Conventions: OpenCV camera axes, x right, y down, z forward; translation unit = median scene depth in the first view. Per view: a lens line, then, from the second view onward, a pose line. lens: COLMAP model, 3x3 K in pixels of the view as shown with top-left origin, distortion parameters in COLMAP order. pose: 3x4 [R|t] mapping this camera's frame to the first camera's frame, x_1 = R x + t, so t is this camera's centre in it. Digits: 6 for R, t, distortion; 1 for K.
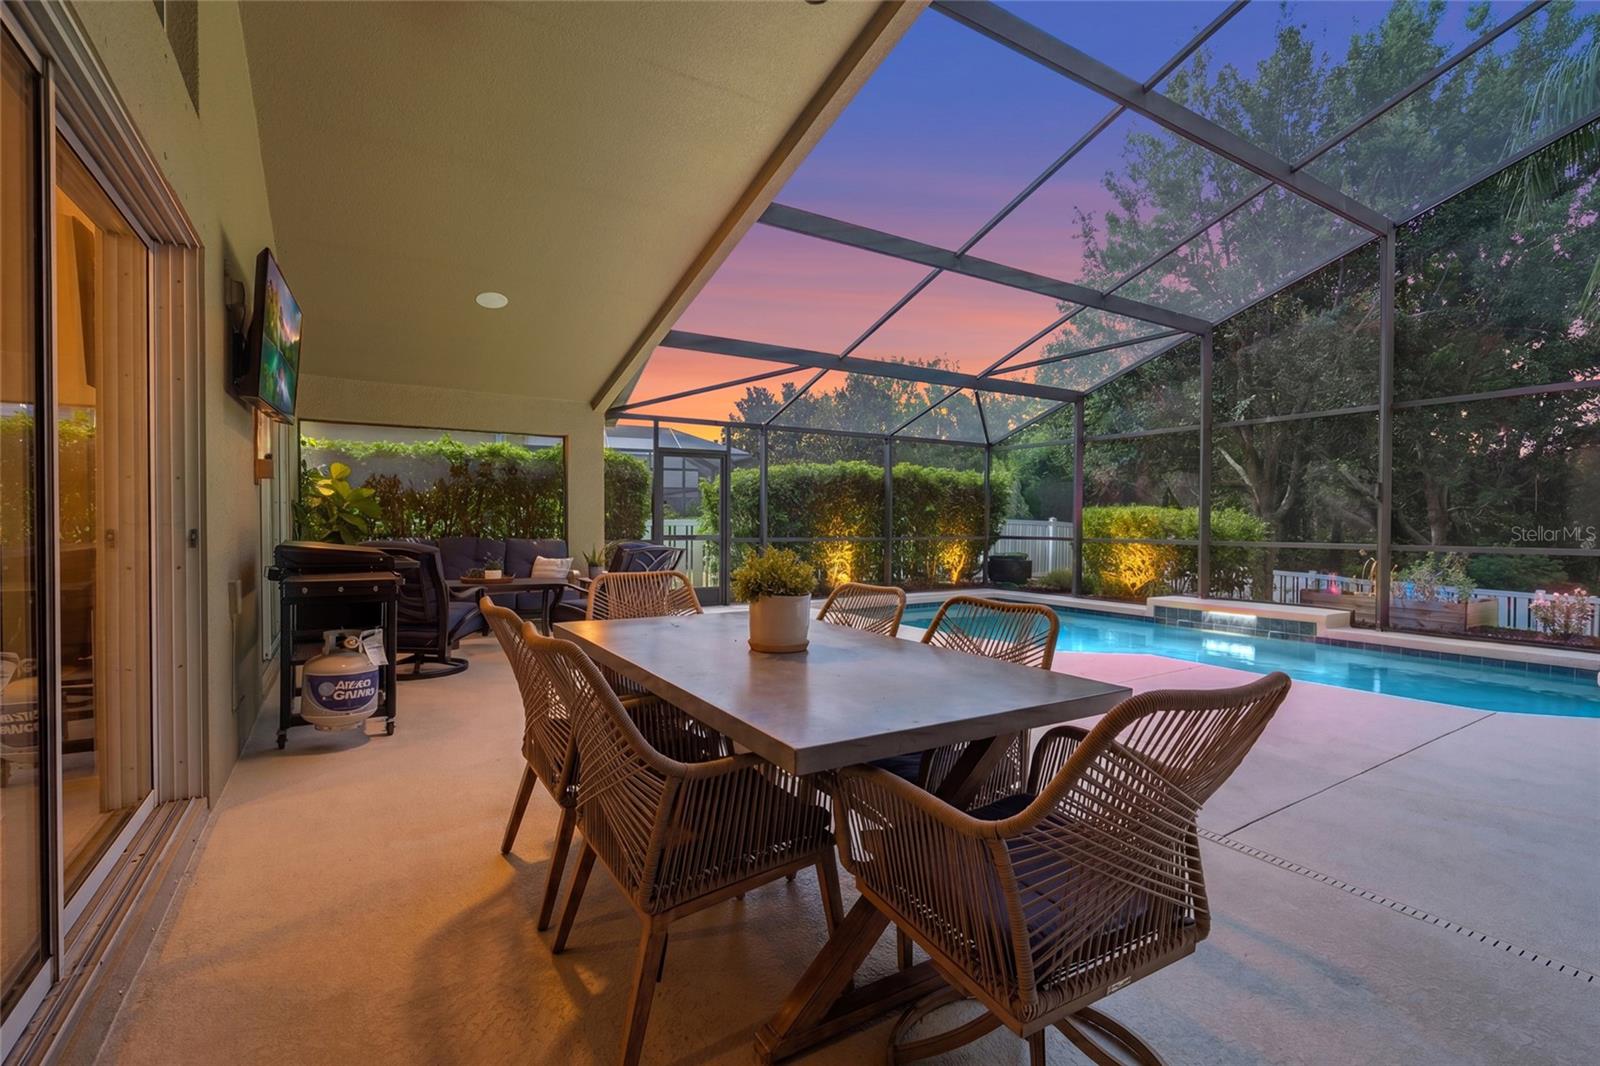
lens RADIAL K [[710.0, 0, 800.5], [0, 710.0, 527.5], [0, 0, 1]] dist [0.002525, -0.002019]
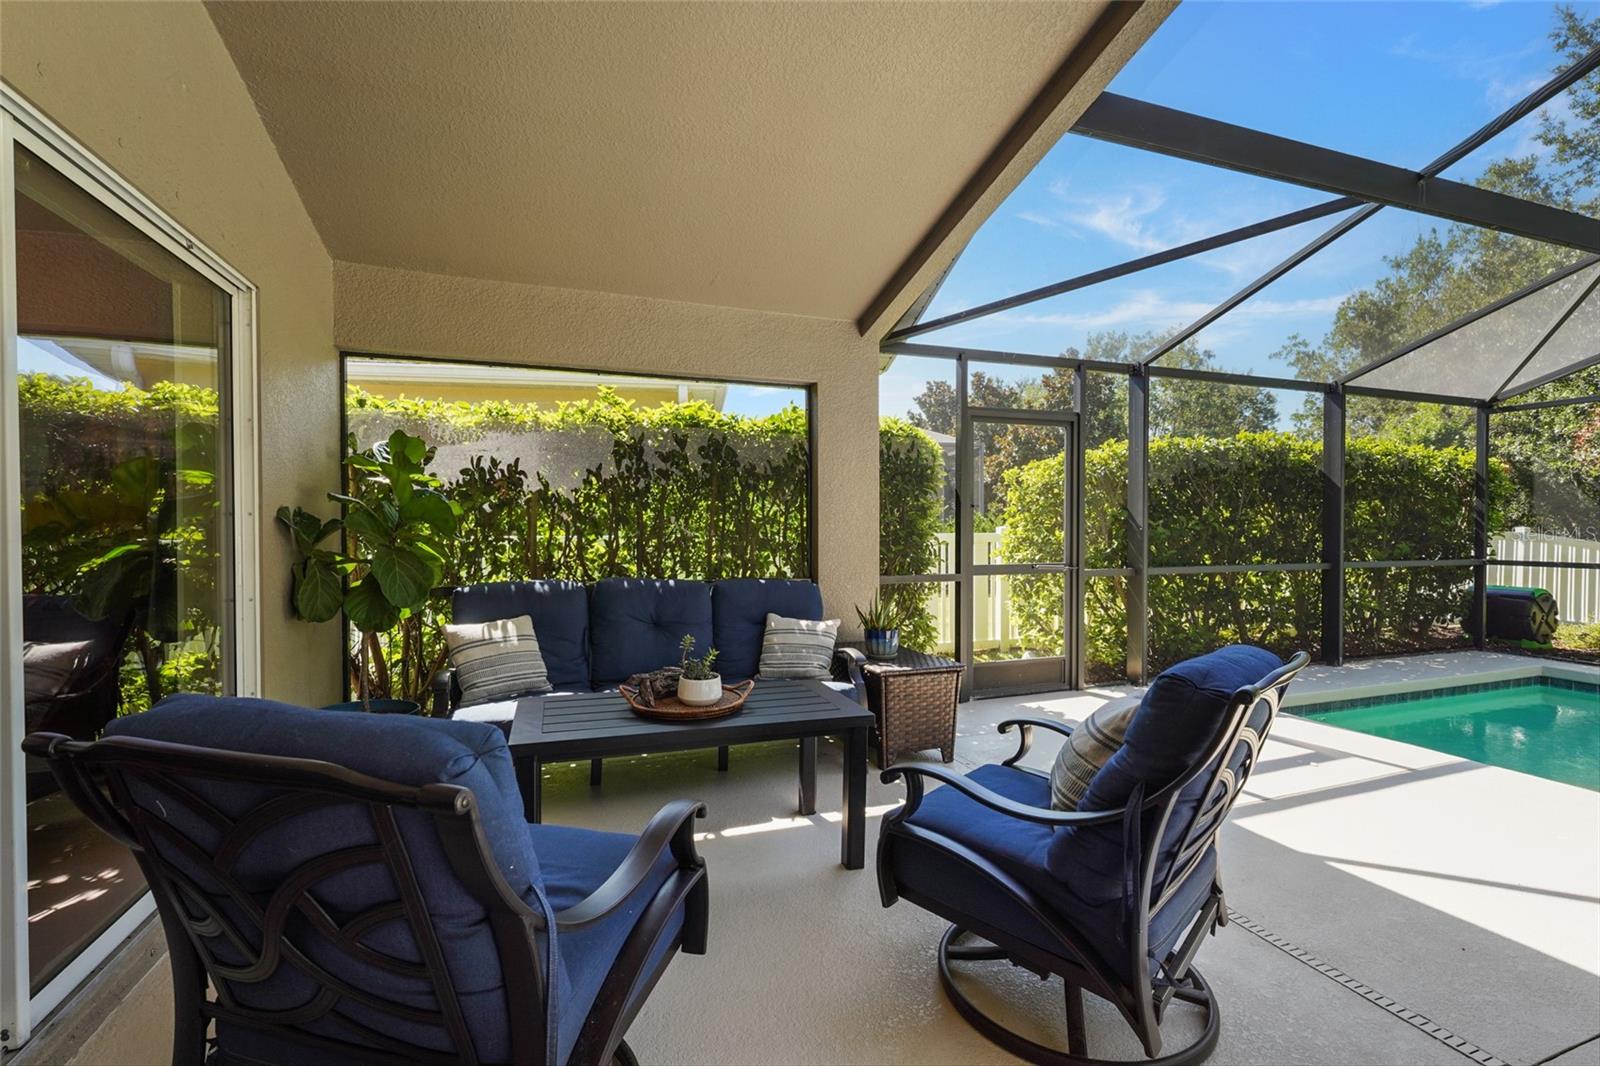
lens RADIAL K [[710.0, 0, 800.2], [0, 710.0, 533.6], [0, 0, 1]] dist [0.002525, -0.002019]
pose [[0.969541, -0.002674, -0.244913, -0.189208], [0.001943, 0.999993, -0.003225, -0.012949], [0.244920, 0.002651, 0.969540, 0.432775]]
